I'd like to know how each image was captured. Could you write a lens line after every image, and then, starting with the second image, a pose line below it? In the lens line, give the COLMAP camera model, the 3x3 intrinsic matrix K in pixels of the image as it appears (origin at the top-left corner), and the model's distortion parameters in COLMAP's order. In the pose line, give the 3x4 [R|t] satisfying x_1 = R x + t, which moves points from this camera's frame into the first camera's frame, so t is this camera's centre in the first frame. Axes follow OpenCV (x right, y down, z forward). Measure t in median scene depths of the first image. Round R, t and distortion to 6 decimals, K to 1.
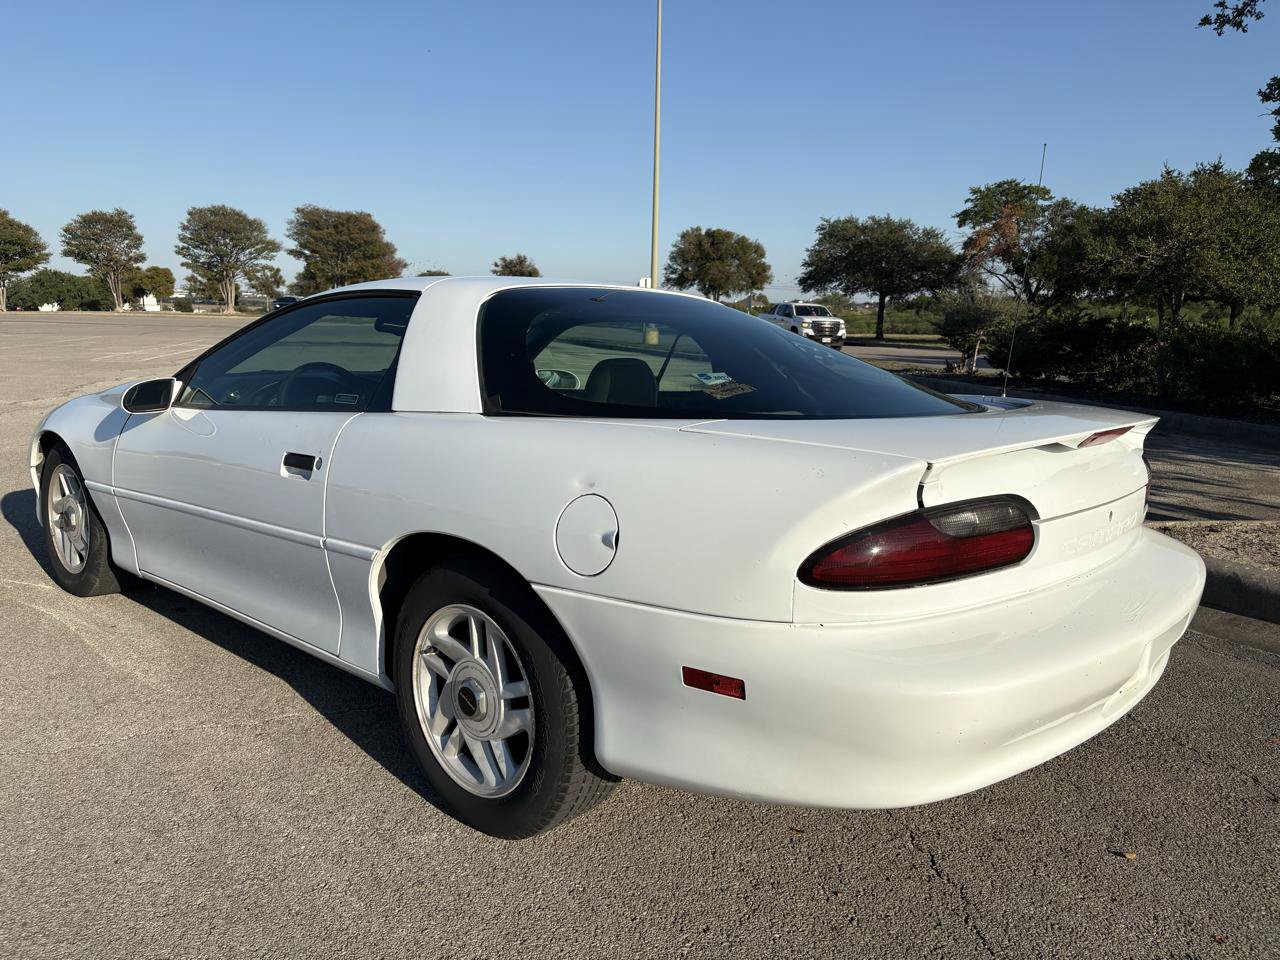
lens RADIAL K [[969.4, 0, 638.3], [0, 969.4, 491.5], [0, 0, 1]] dist [0.038454, -0.037562]
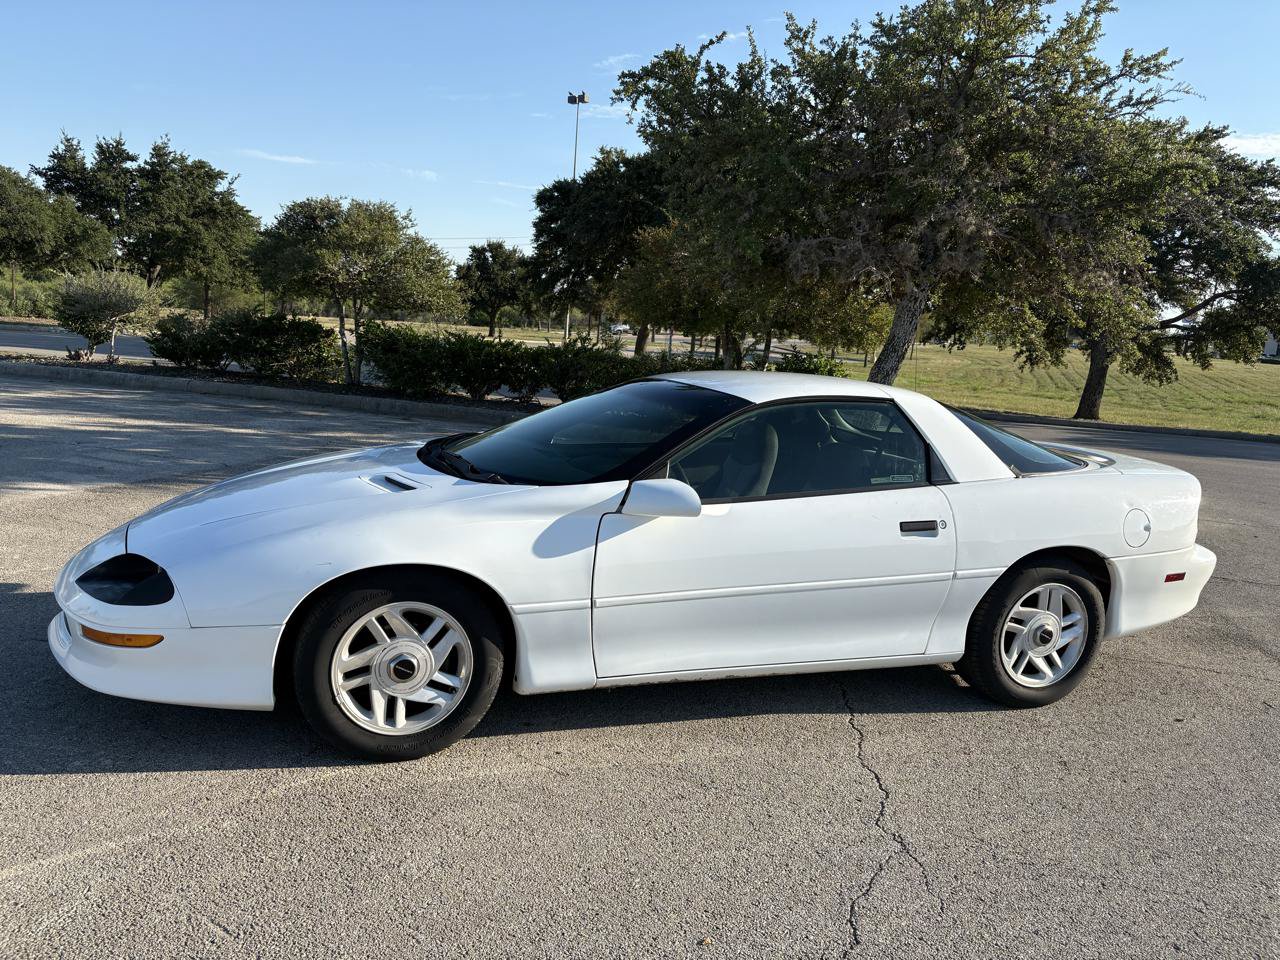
lens RADIAL K [[969.7, 0, 639.3], [0, 969.7, 494.4], [0, 0, 1]] dist [0.044844, -0.059092]
pose [[0.466886, -0.140663, 0.873058, -0.086291], [0.102835, 0.989206, 0.104383, -0.013000], [-0.878318, 0.041046, 0.476312, 0.032811]]
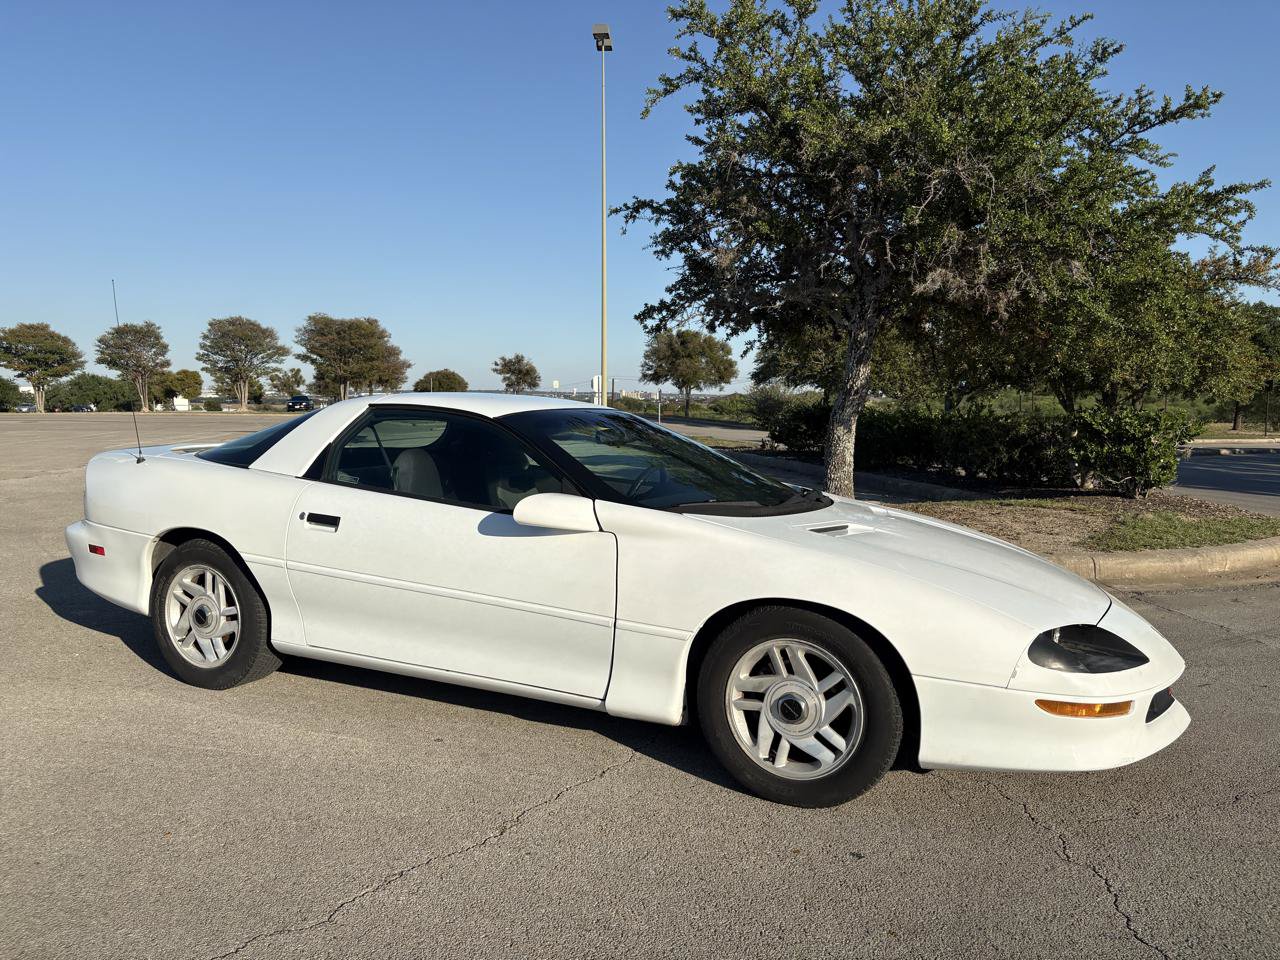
lens RADIAL K [[969.7, 0, 639.3], [0, 969.7, 494.4], [0, 0, 1]] dist [0.044844, -0.059092]
pose [[0.999650, -0.011234, -0.023933, 0.063671], [0.009011, 0.995808, -0.091024, 0.018157], [0.024855, 0.090776, 0.995561, -0.093754]]
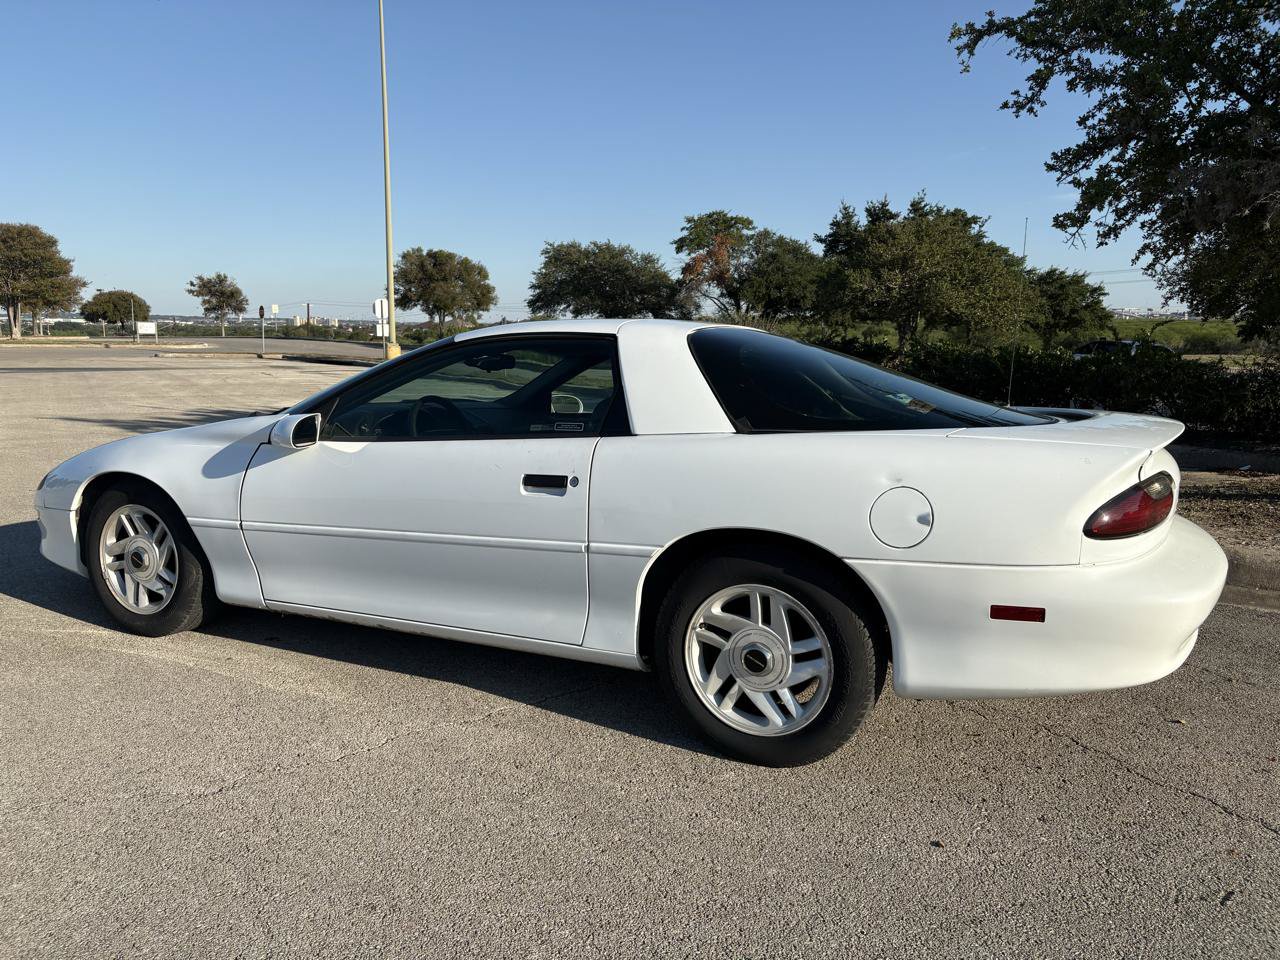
lens RADIAL K [[968.9, 0, 631.5], [0, 968.9, 496.1], [0, 0, 1]] dist [0.038617, -0.048598]
pose [[0.958440, -0.055879, 0.279767, -0.027774], [0.060138, 0.998168, -0.006655, 0.000068], [-0.278883, 0.023204, 0.960045, -0.006808]]
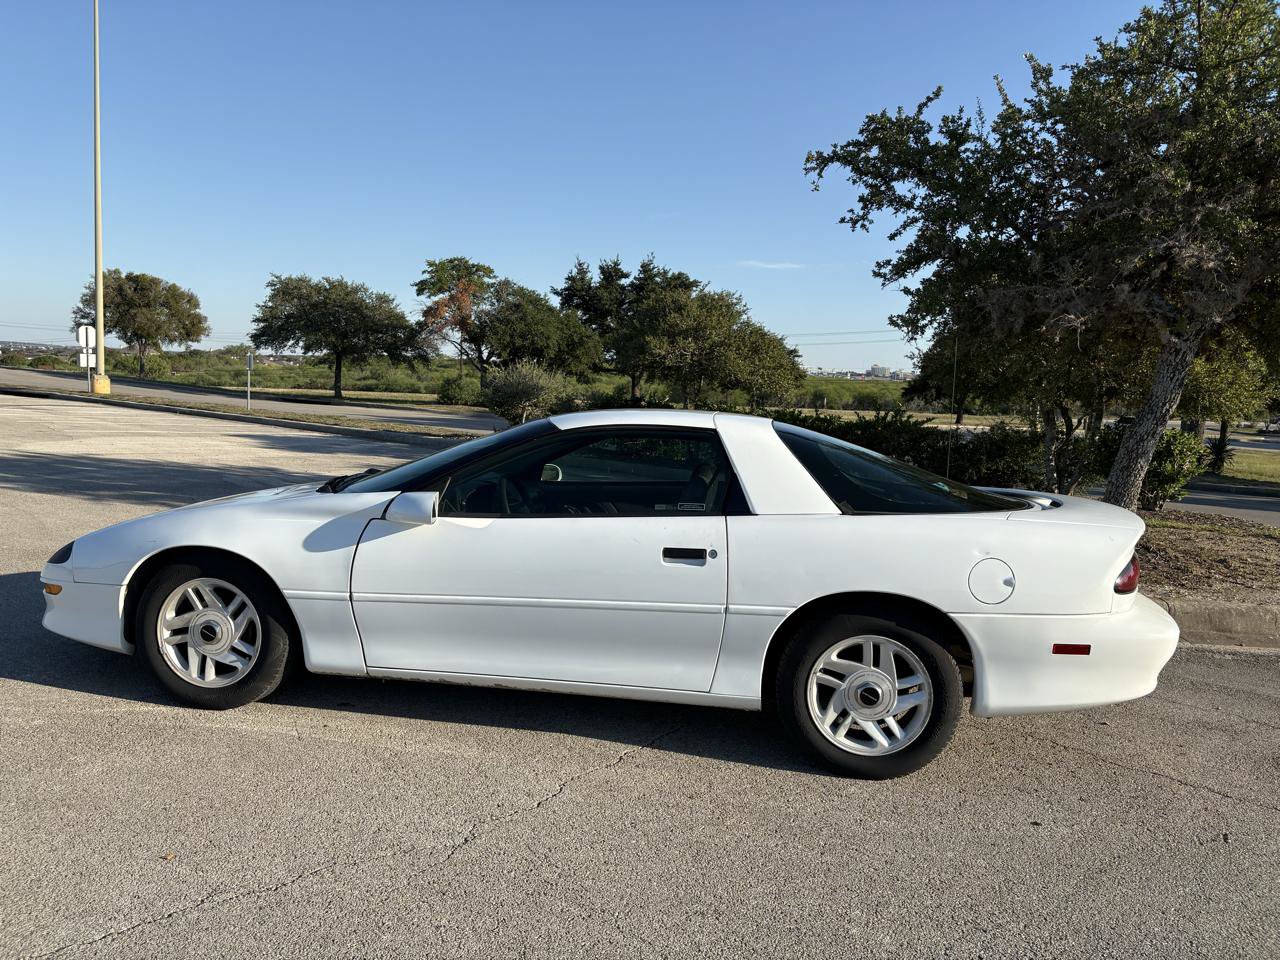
lens RADIAL K [[969.4, 0, 638.3], [0, 969.4, 491.5], [0, 0, 1]] dist [0.038454, -0.037562]
pose [[0.832174, -0.038920, 0.553147, -0.056290], [0.069272, 0.997016, -0.034066, -0.003727], [-0.550171, 0.066666, 0.832387, -0.005618]]
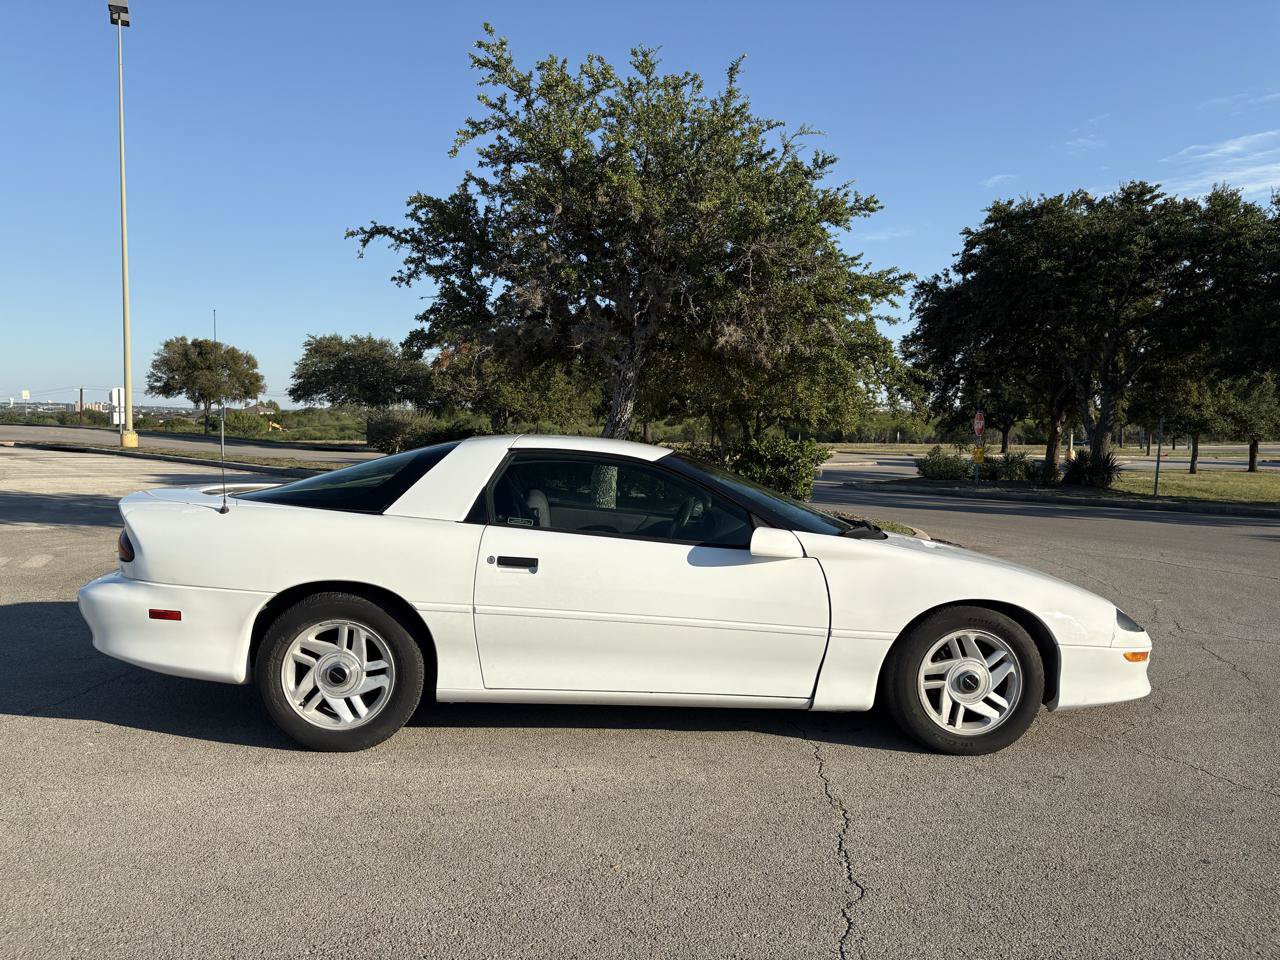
lens RADIAL K [[968.2, 0, 643.9], [0, 968.2, 484.0], [0, 0, 1]] dist [0.033951, -0.030507]
pose [[0.884833, -0.034533, 0.464626, 0.012548], [0.087782, 0.991746, -0.093460, 0.015022], [-0.457563, 0.123482, 0.880561, -0.092456]]
